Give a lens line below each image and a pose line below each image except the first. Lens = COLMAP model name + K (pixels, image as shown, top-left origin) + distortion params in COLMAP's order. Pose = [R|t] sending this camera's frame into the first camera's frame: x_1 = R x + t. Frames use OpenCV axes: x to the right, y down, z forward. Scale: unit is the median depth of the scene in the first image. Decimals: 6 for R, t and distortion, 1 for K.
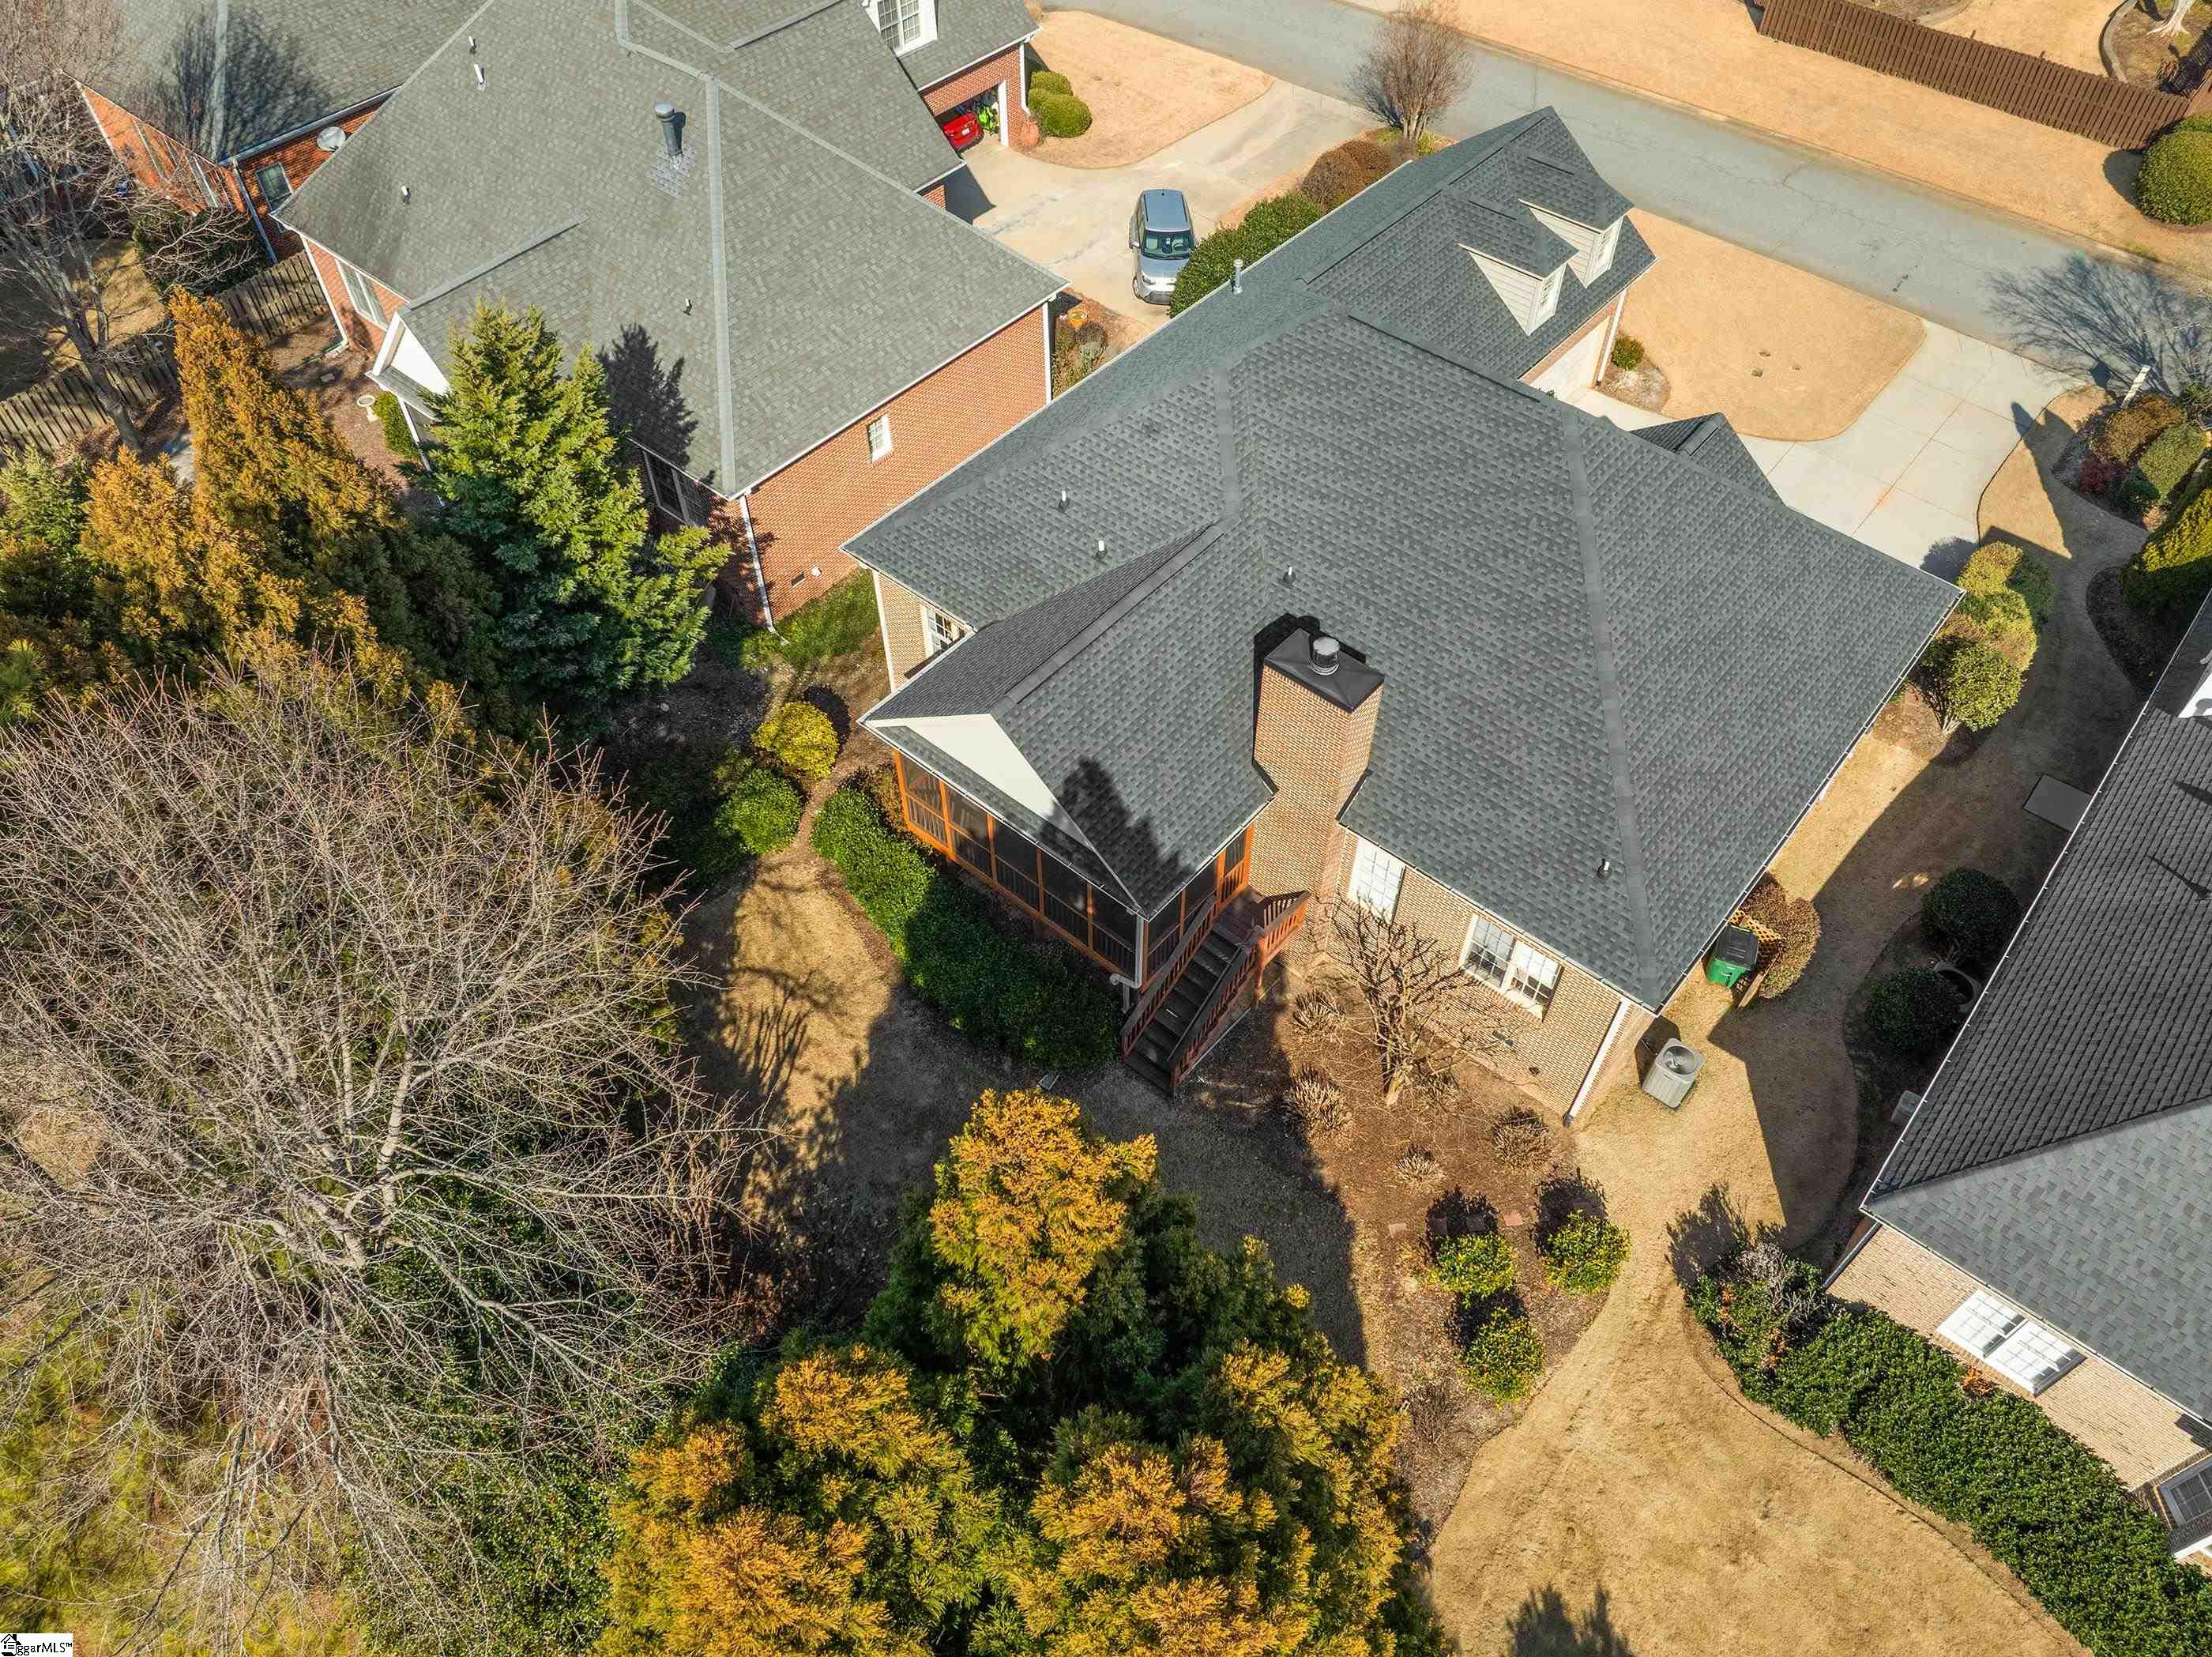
lens RADIAL K [[1561.7, 0, 1106.0], [0, 1561.7, 828.5], [0, 0, 1]] dist [-0.047115, 0.009921]
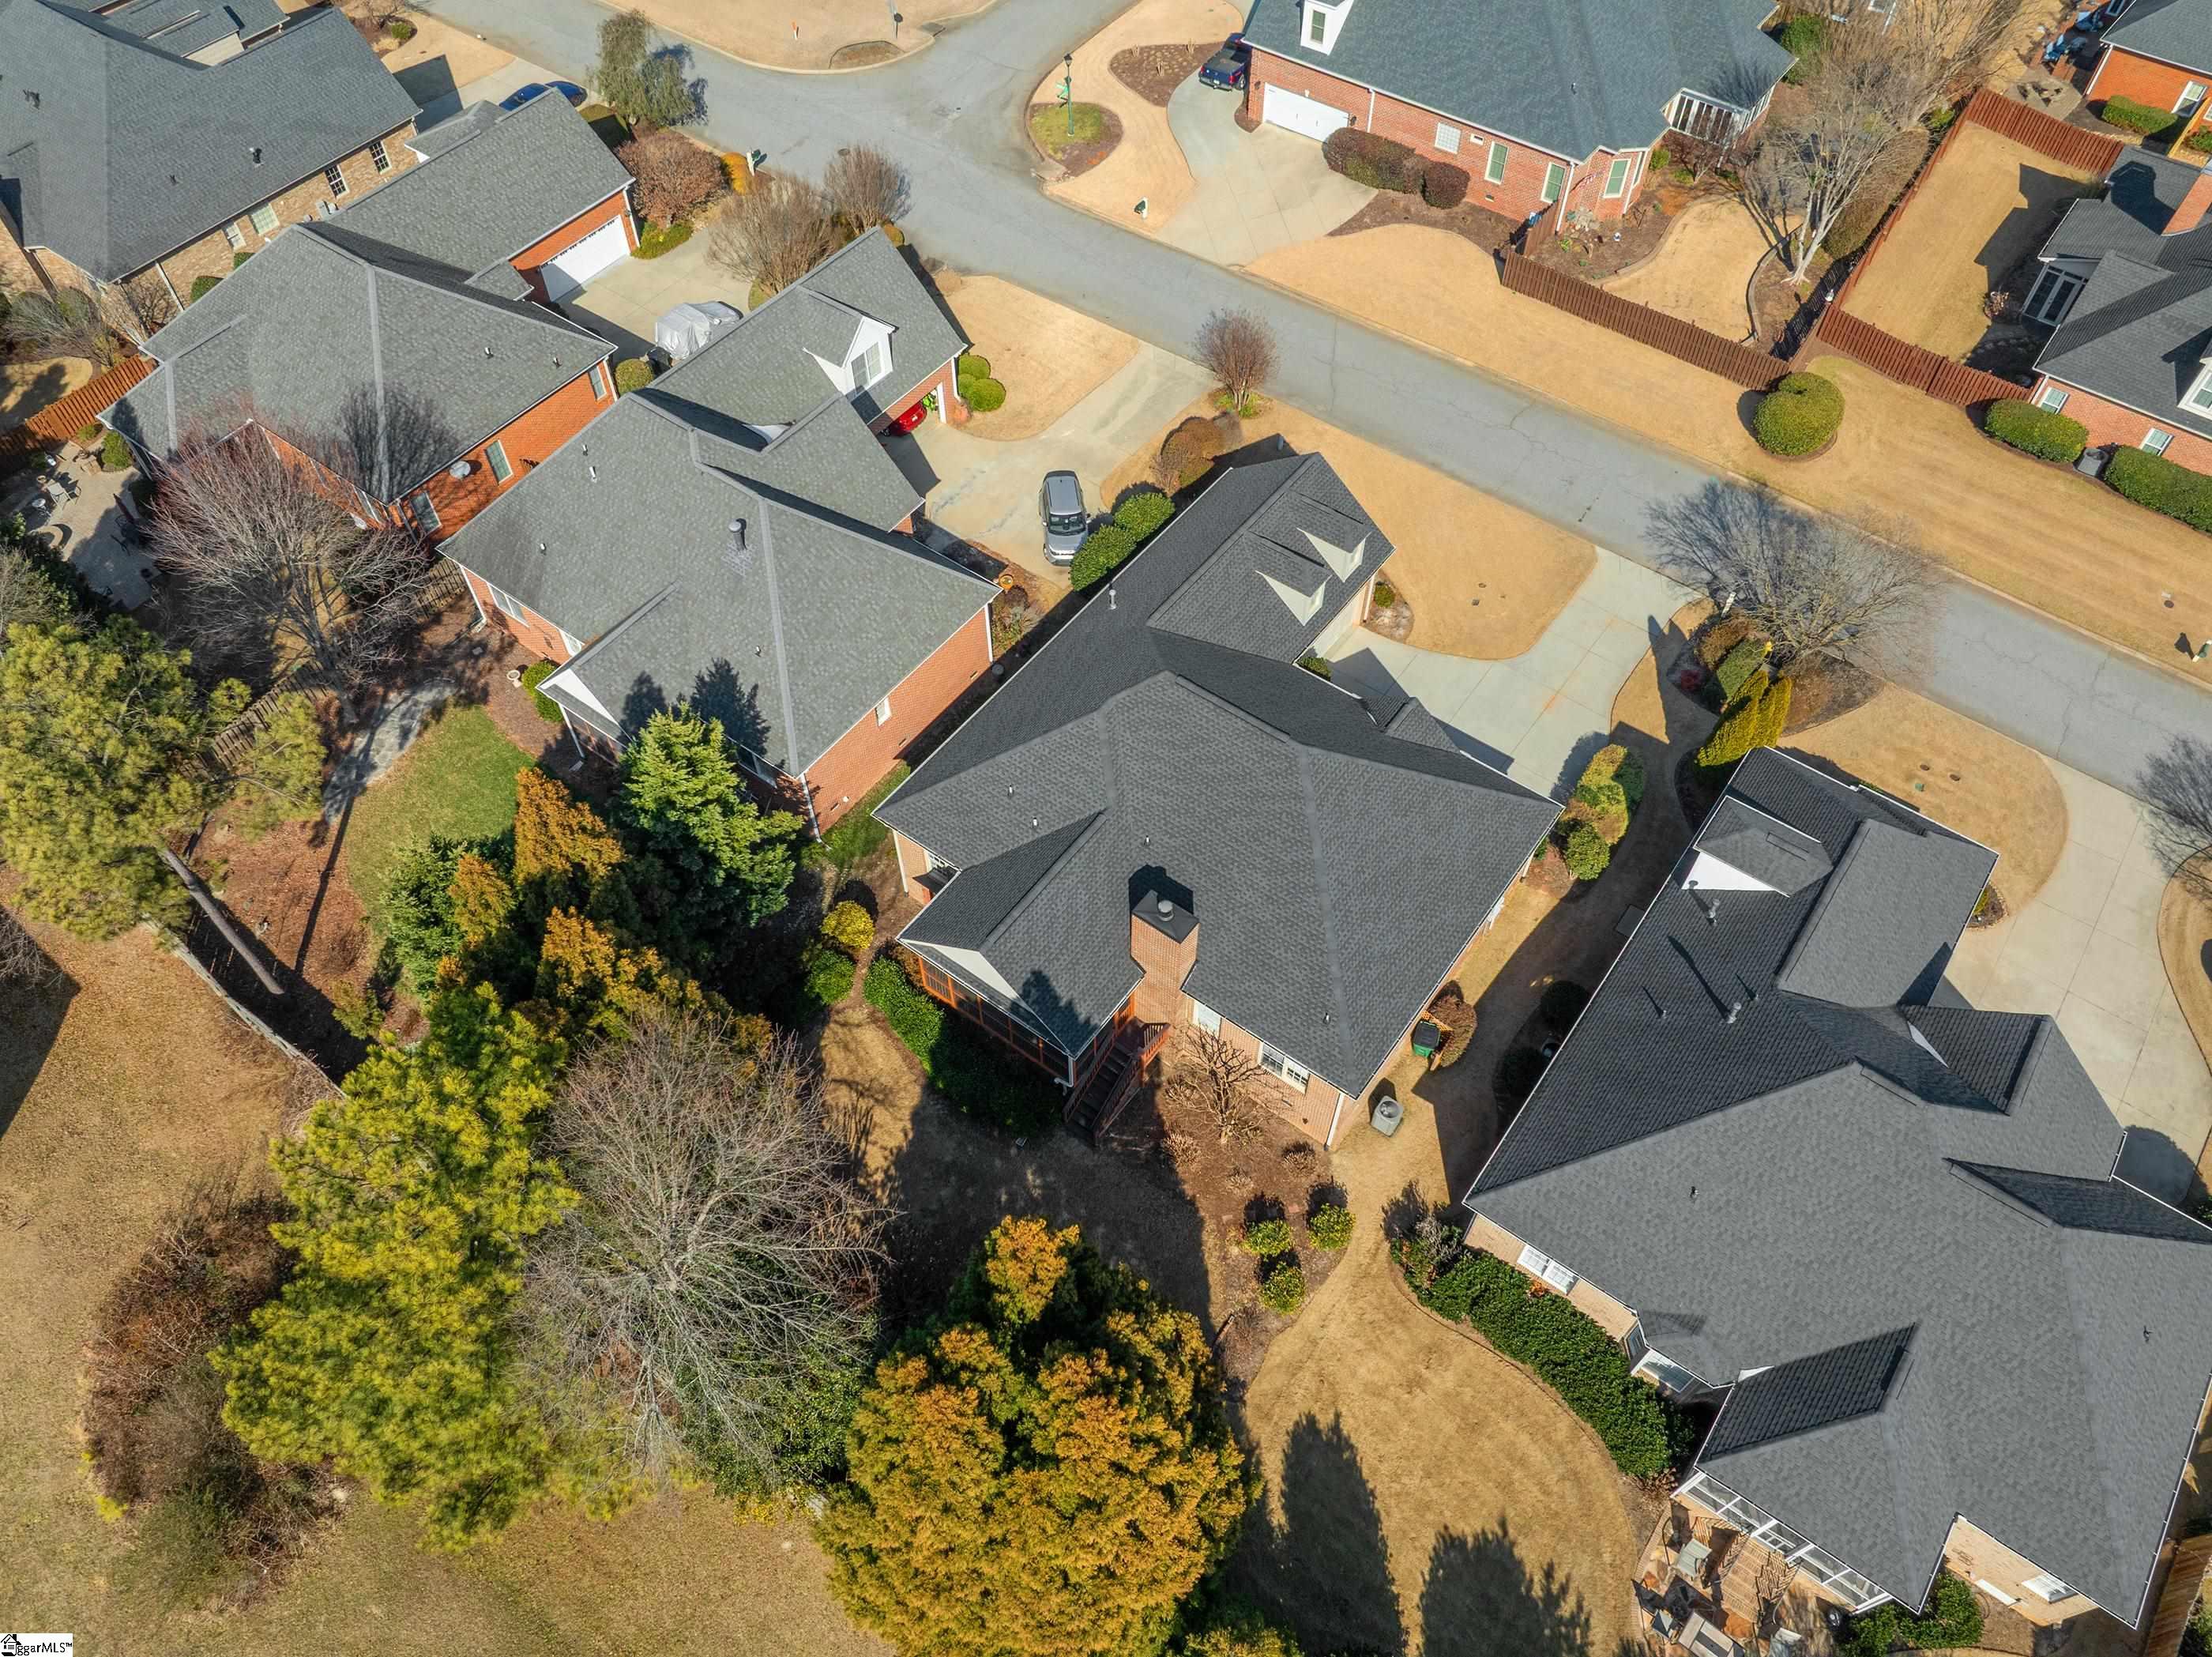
lens RADIAL K [[1561.7, 0, 1106.0], [0, 1561.7, 828.5], [0, 0, 1]] dist [-0.047115, 0.009921]
pose [[0.997727, -0.055135, 0.038737, 0.007531], [0.052802, 0.996868, 0.058873, -0.265239], [-0.041862, -0.056694, 0.997514, -0.653301]]
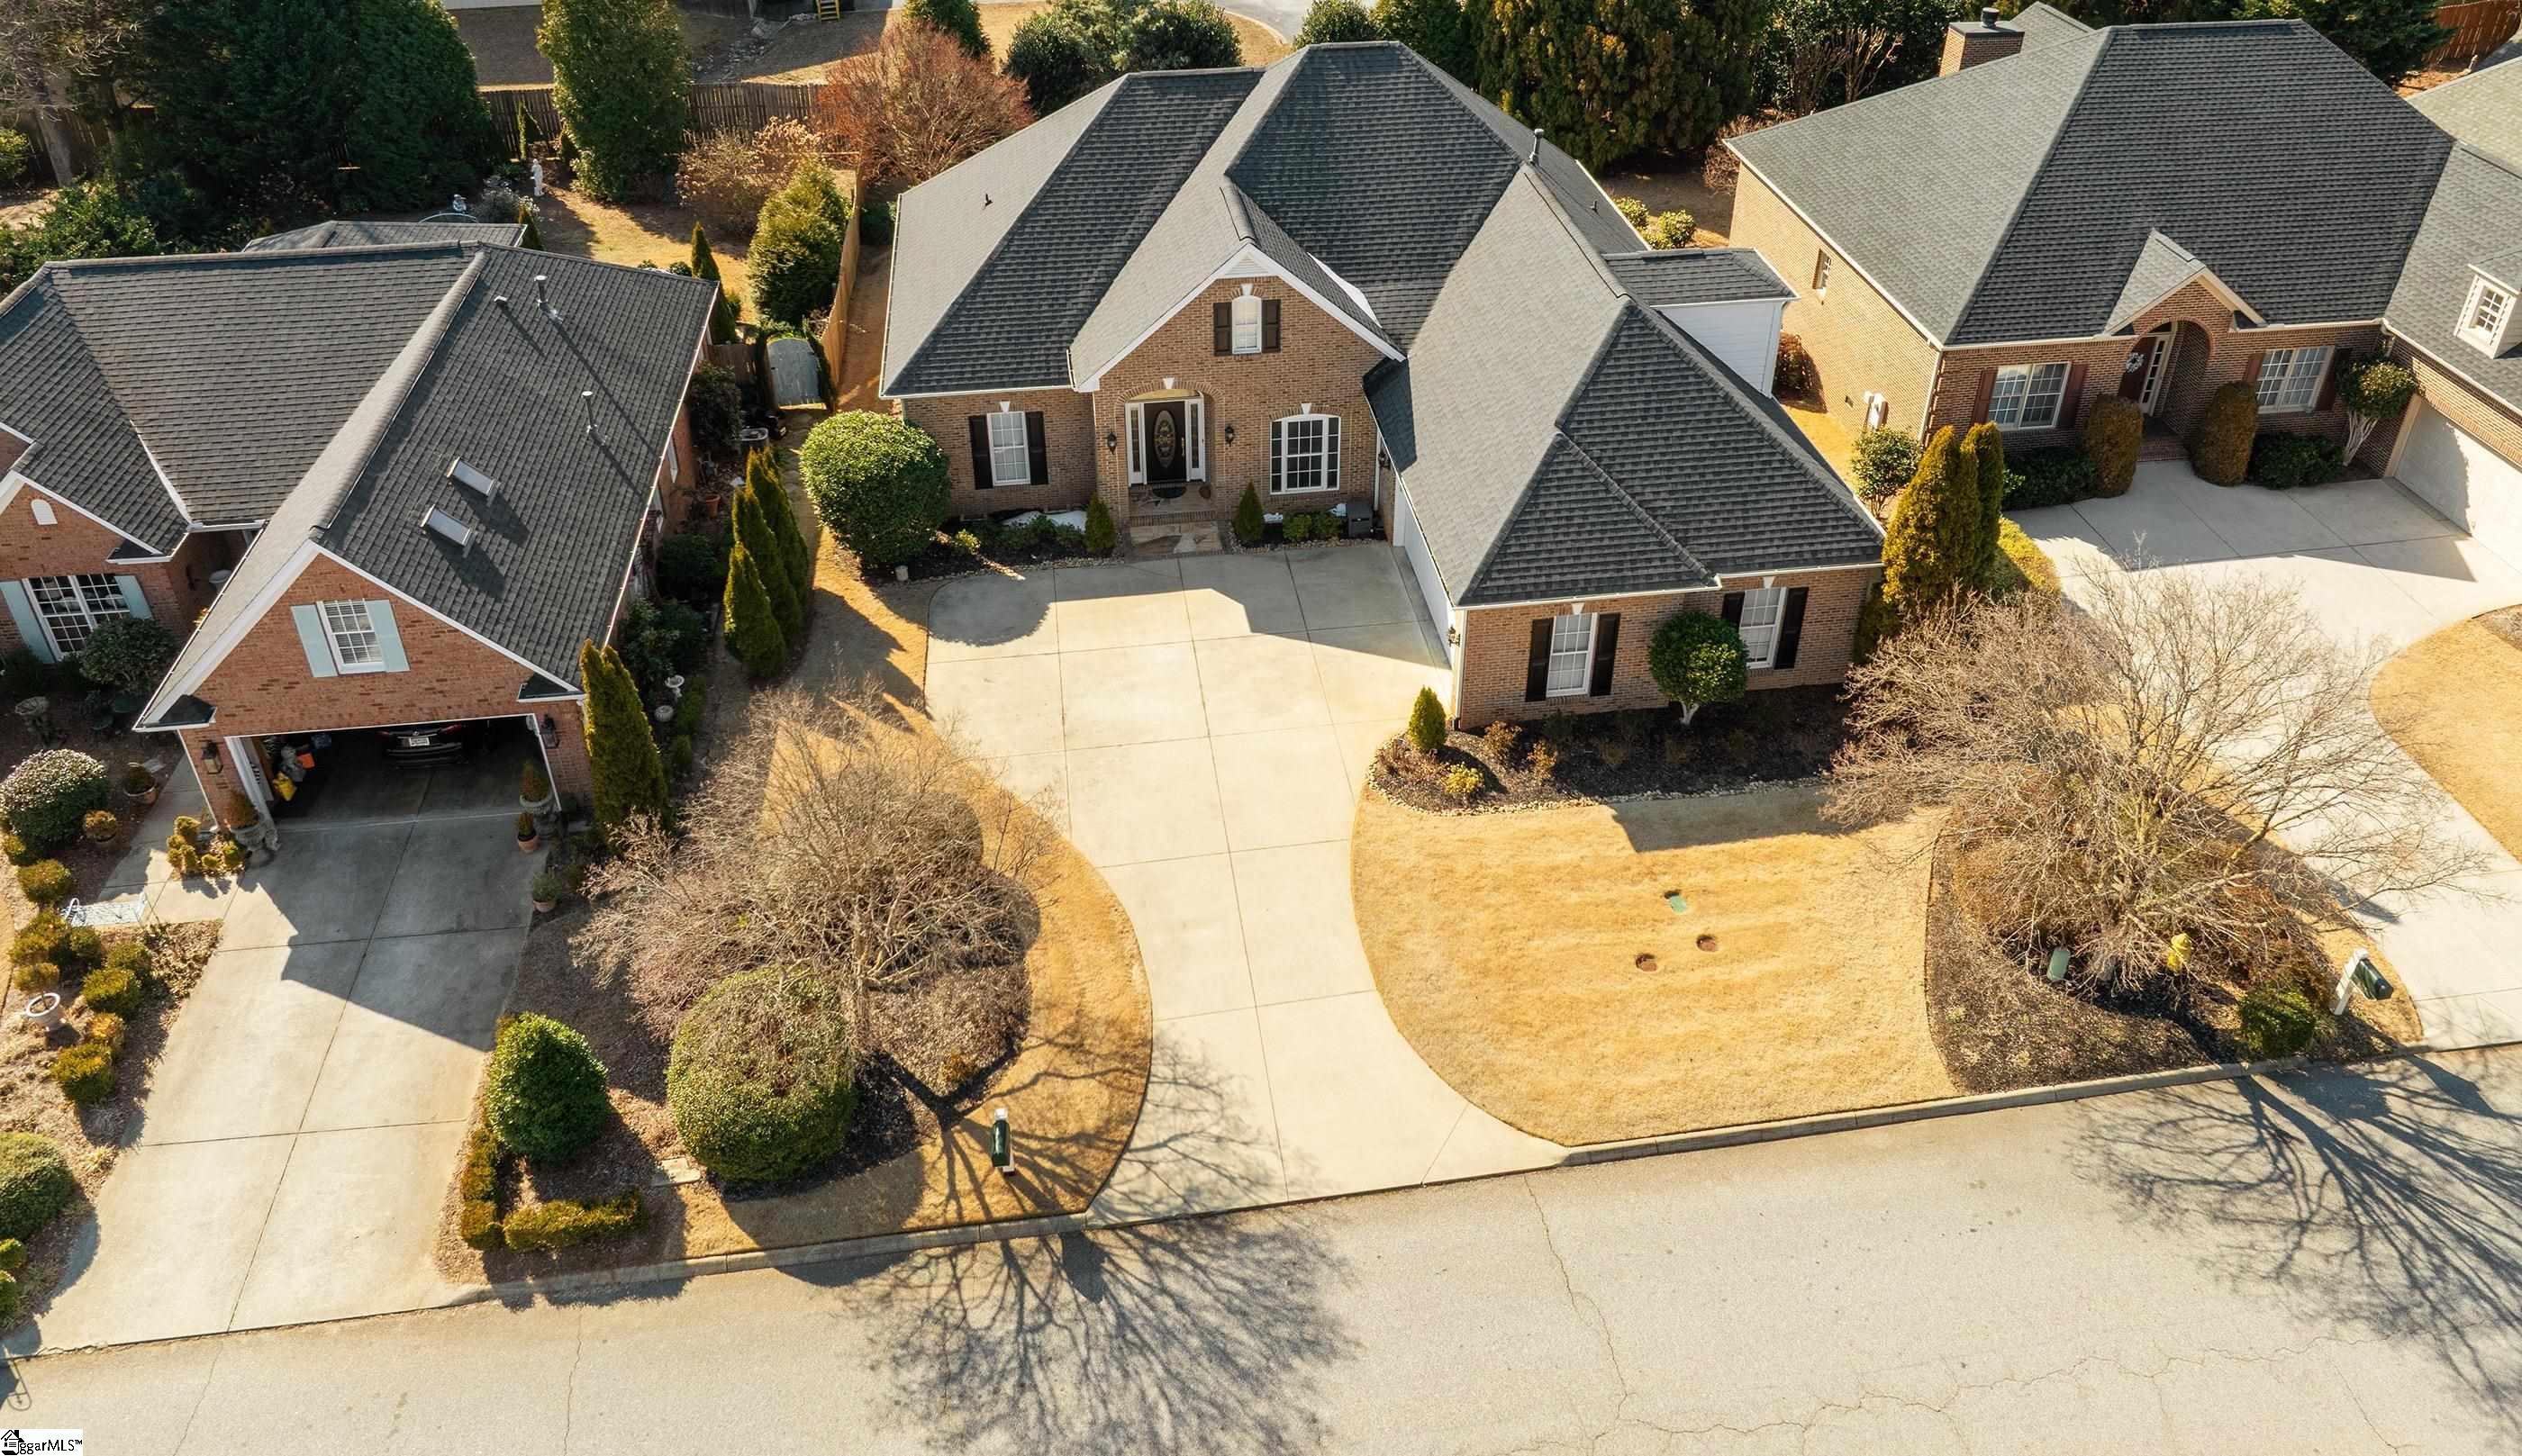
lens RADIAL K [[1781.0, 0, 1262.3], [0, 1781.0, 509.5], [0, 0, 1]] dist [-0.040651, 0.007575]
pose [[-0.665067, 0.391271, -0.636076, 1.768729], [-0.573718, 0.277546, 0.770594, -0.834063], [0.478051, 0.877426, 0.039893, 0.858315]]
